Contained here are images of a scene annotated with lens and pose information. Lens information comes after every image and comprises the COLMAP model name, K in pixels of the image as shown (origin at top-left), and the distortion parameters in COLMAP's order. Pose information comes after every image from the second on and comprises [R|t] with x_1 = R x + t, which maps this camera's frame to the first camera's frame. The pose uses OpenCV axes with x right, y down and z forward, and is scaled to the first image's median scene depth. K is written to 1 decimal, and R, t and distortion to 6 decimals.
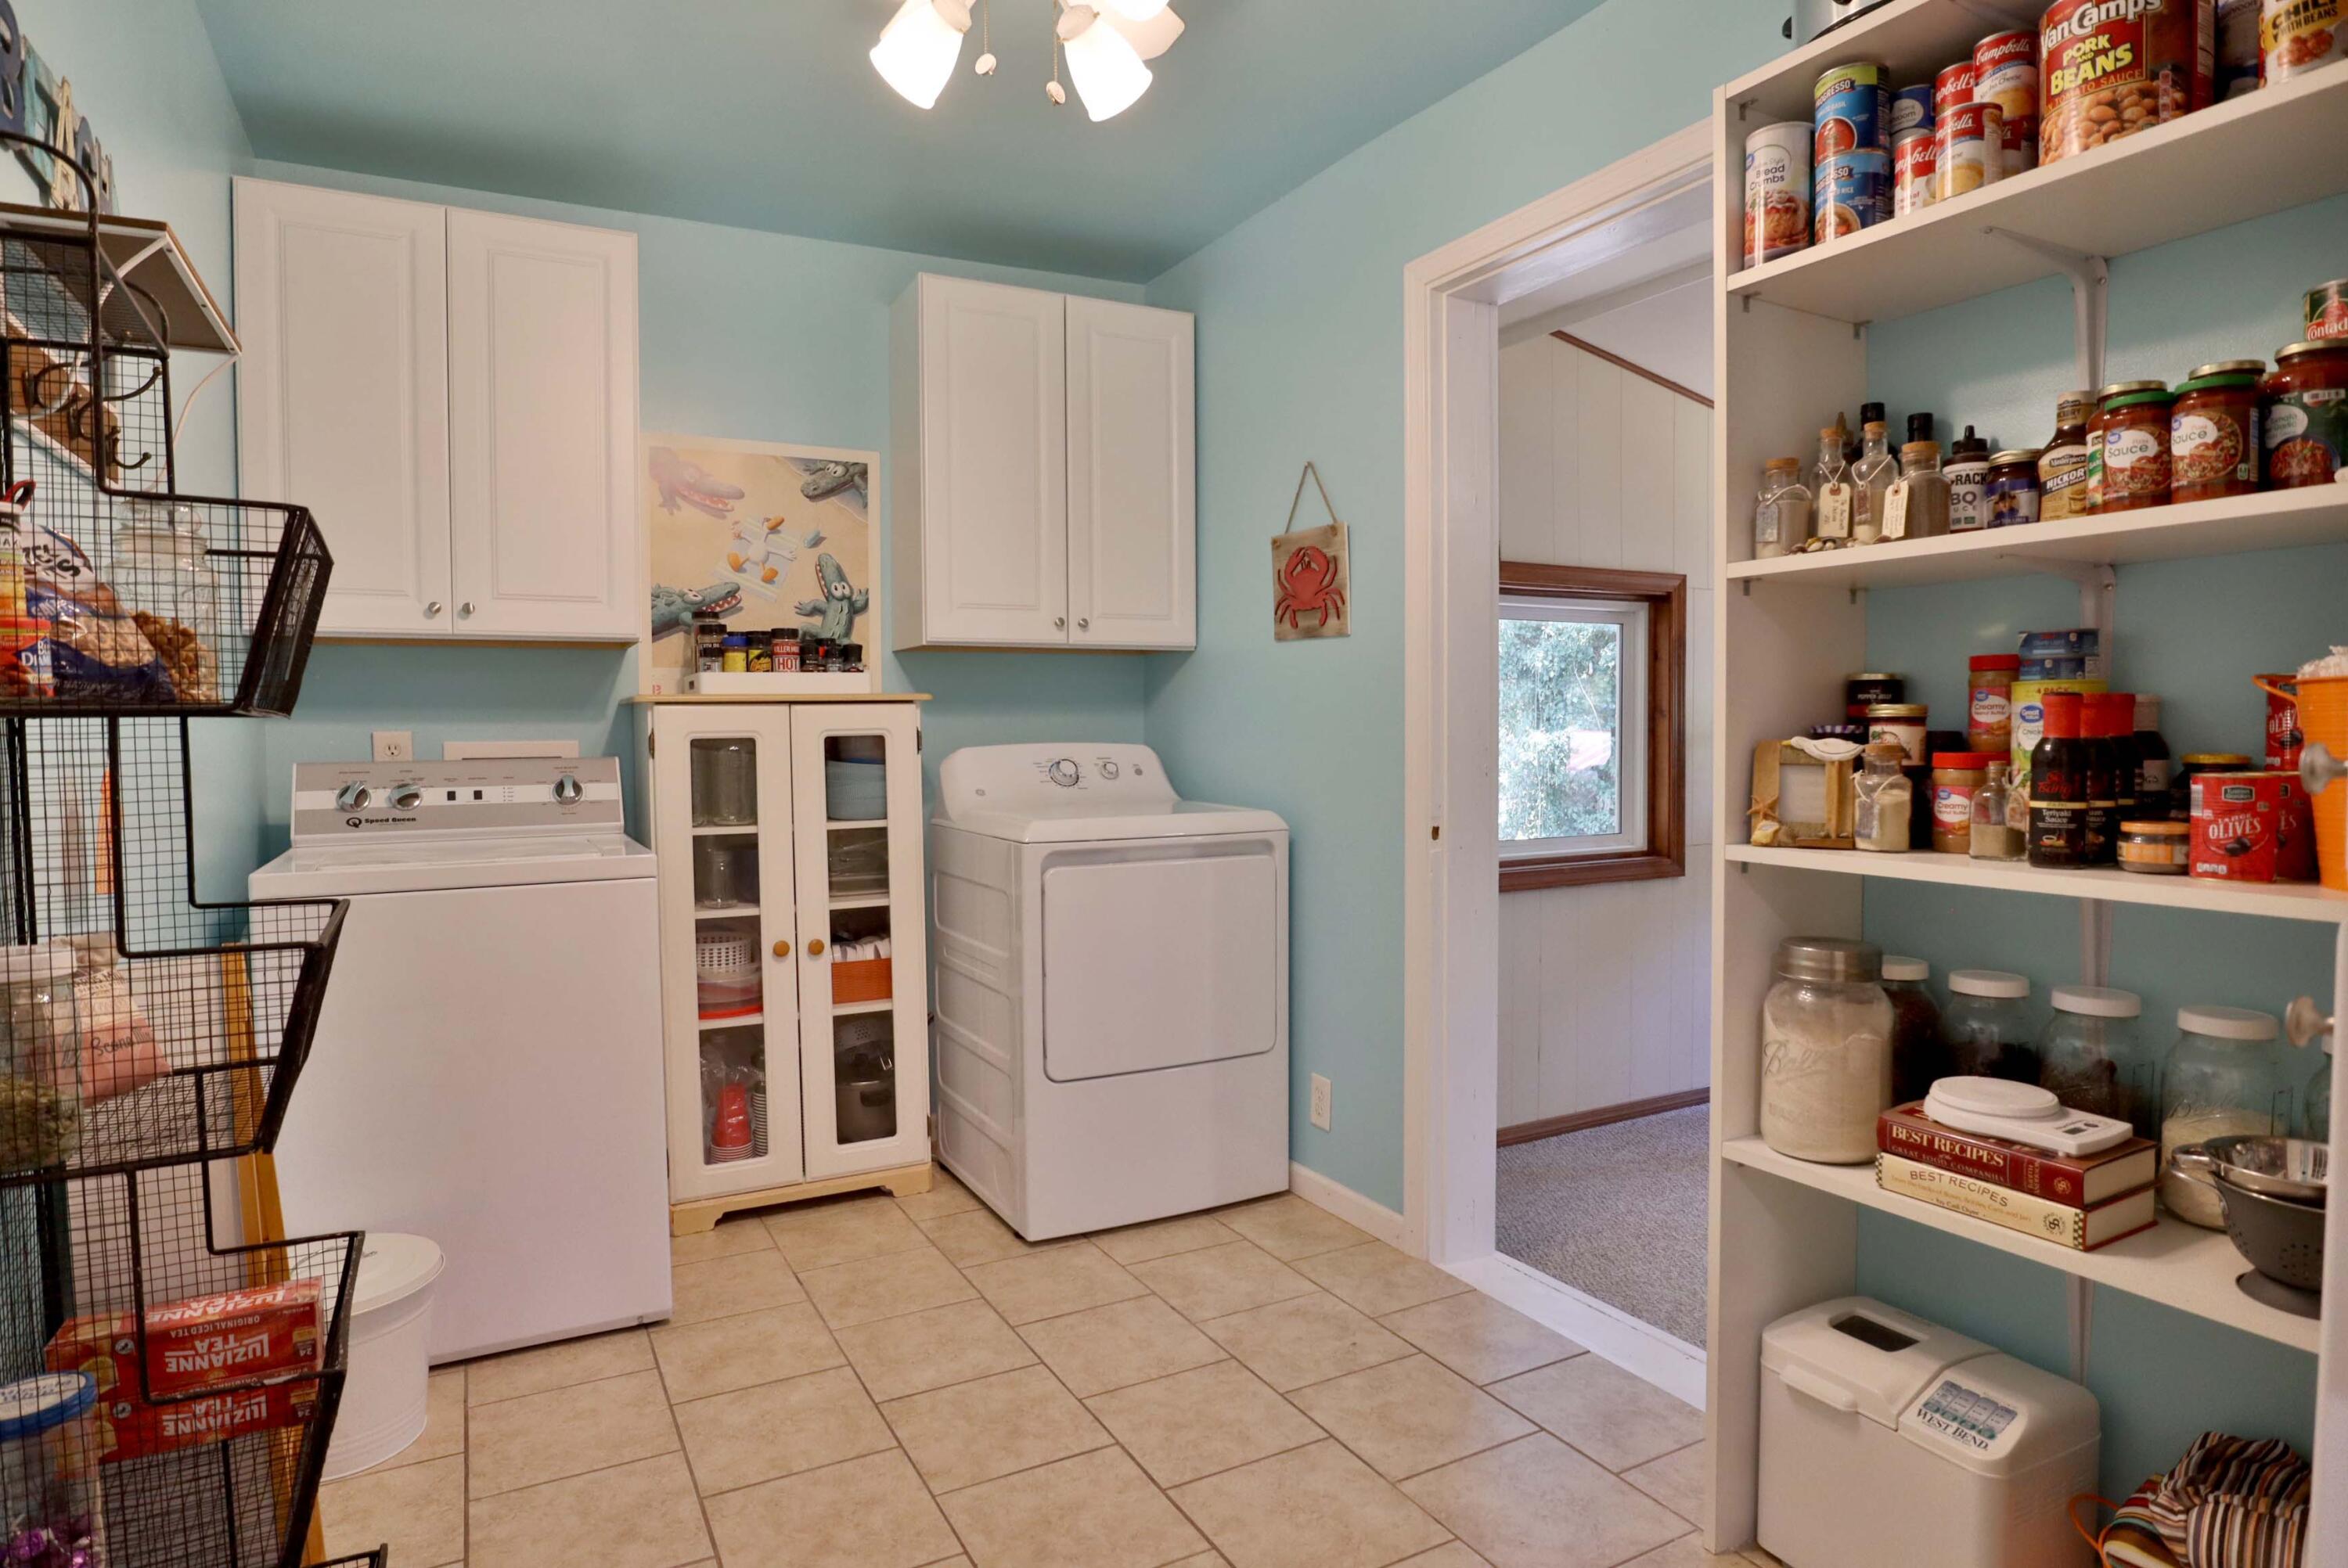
lens RADIAL K [[1312.7, 0, 1174.0], [0, 1312.7, 784.0], [0, 0, 1]] dist [-0.056039, 0.022399]
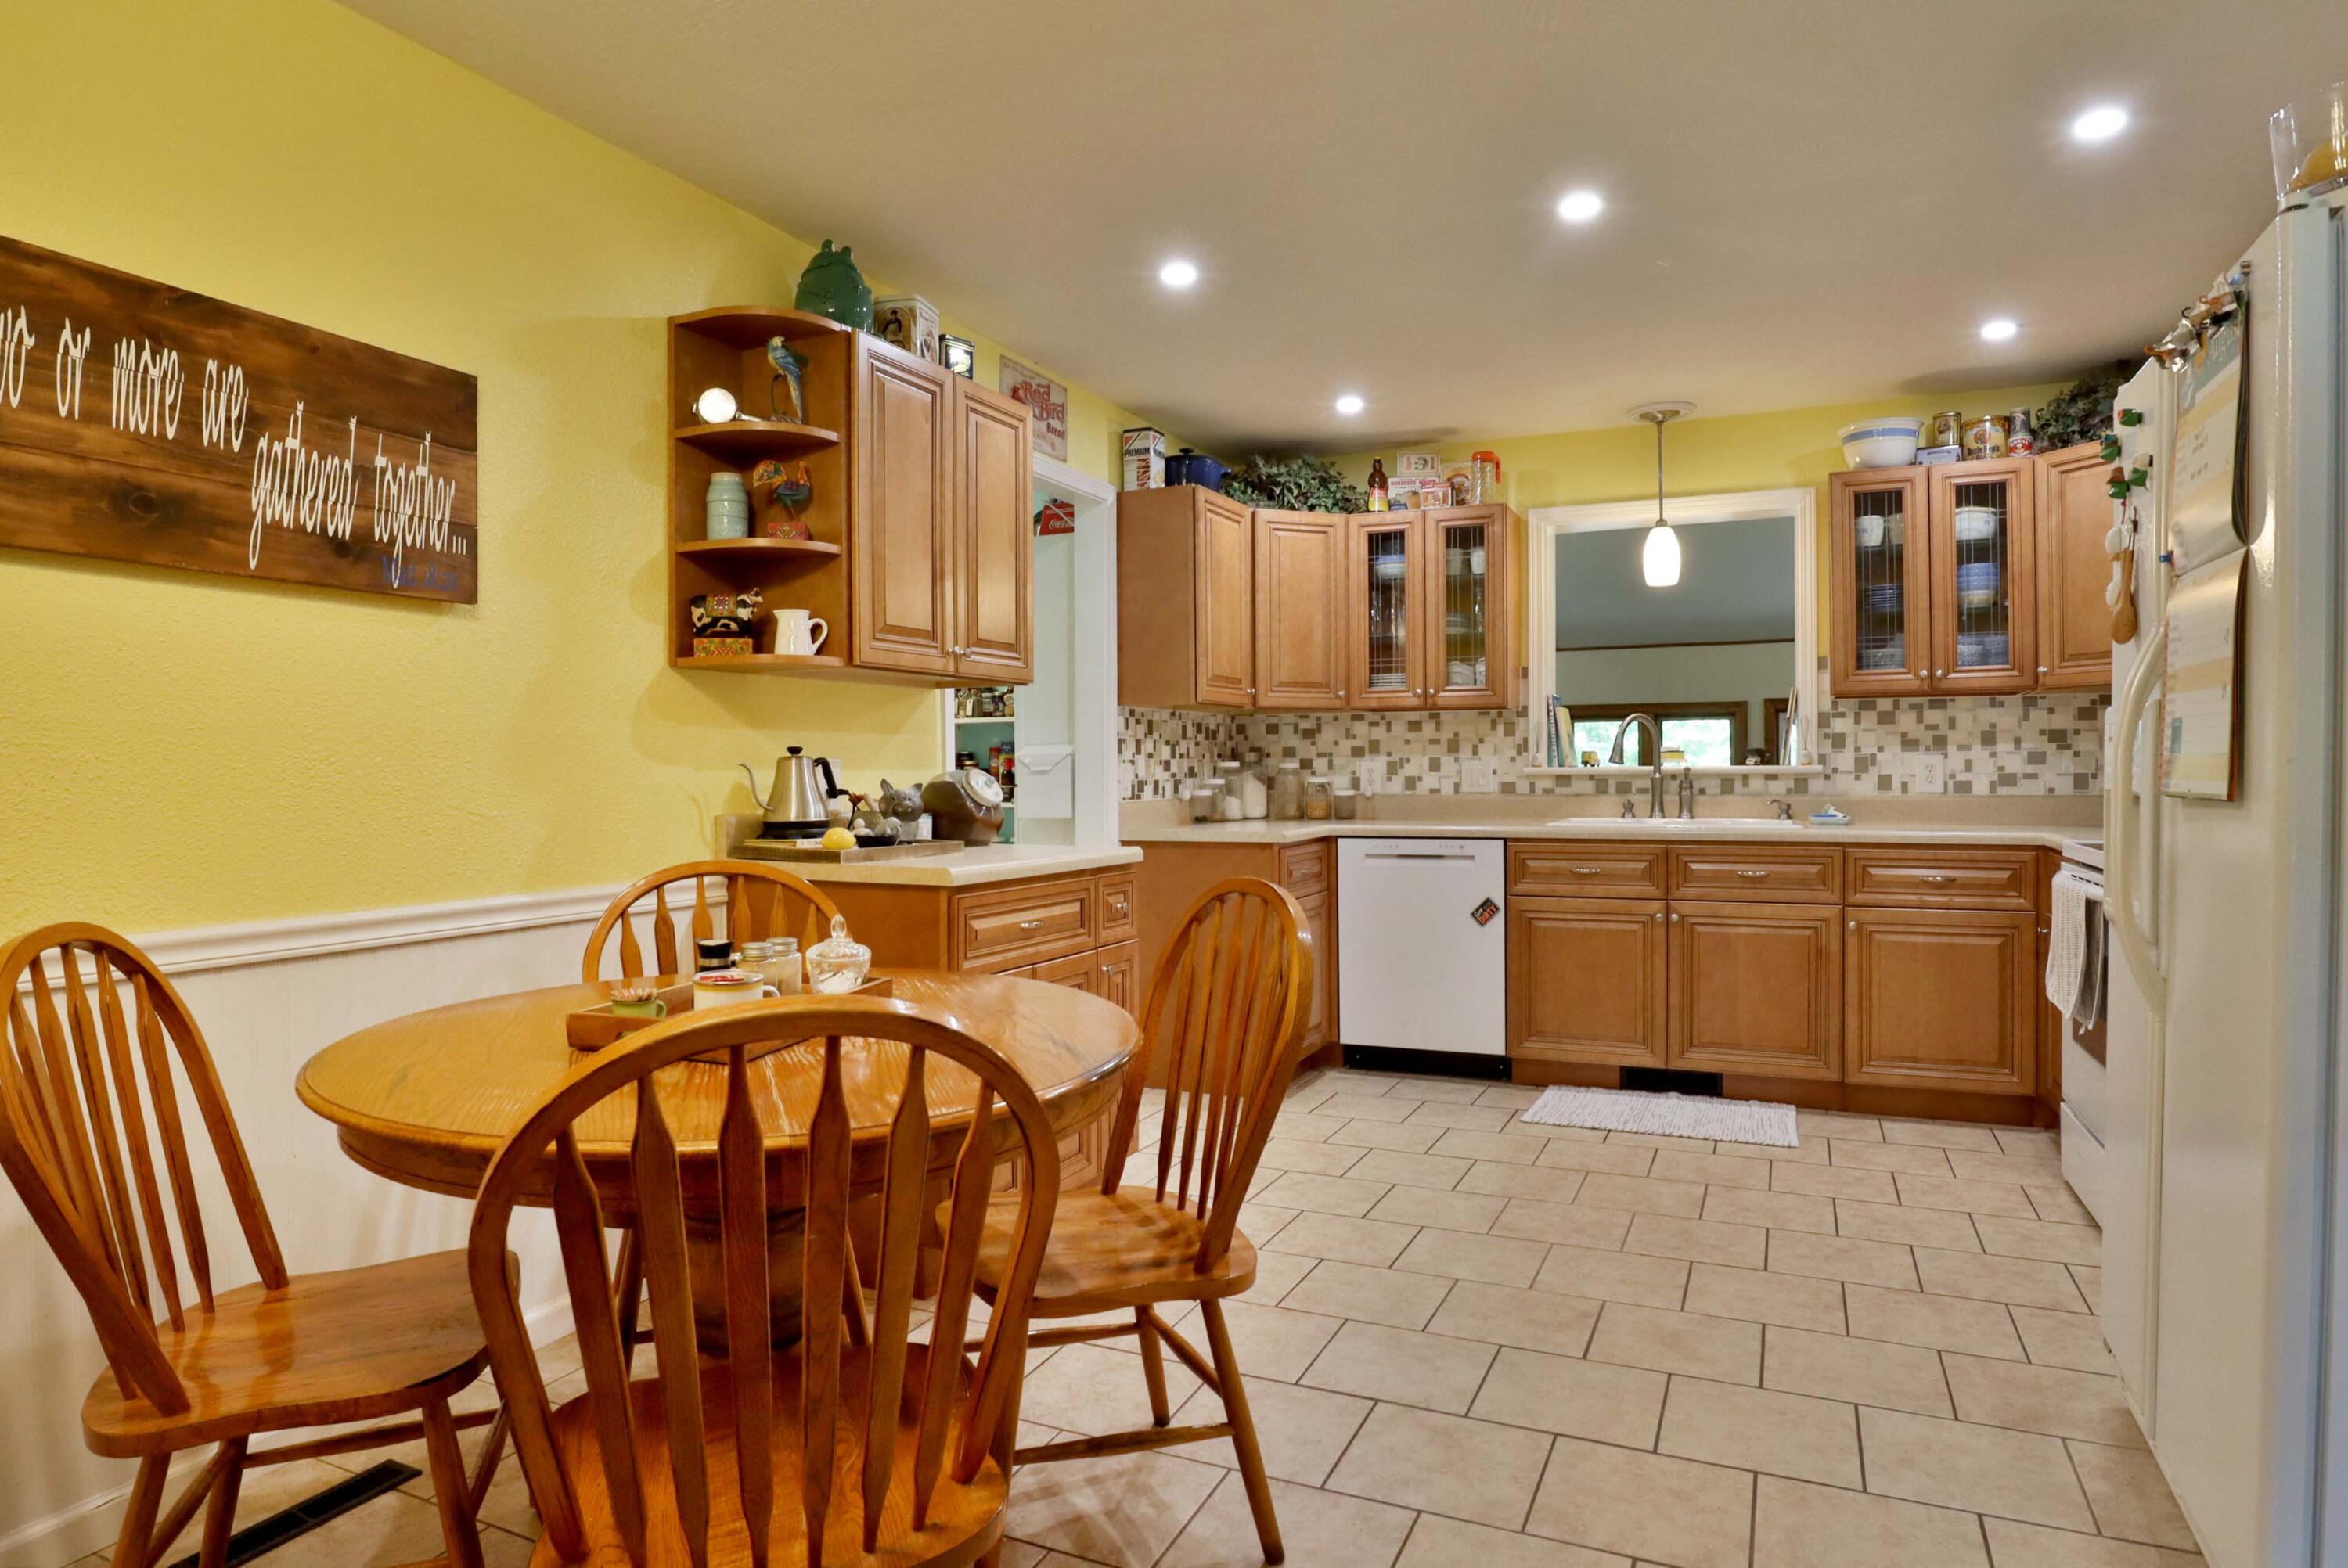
lens RADIAL K [[1337.6, 0, 1174.0], [0, 1337.6, 784.0], [0, 0, 1]] dist [-0.061873, 0.025170]
pose [[0.805278, -0.007335, 0.592852, -0.766819], [0.030487, 0.999113, -0.029049, 0.082506], [-0.592113, 0.041467, 0.804787, -1.496563]]
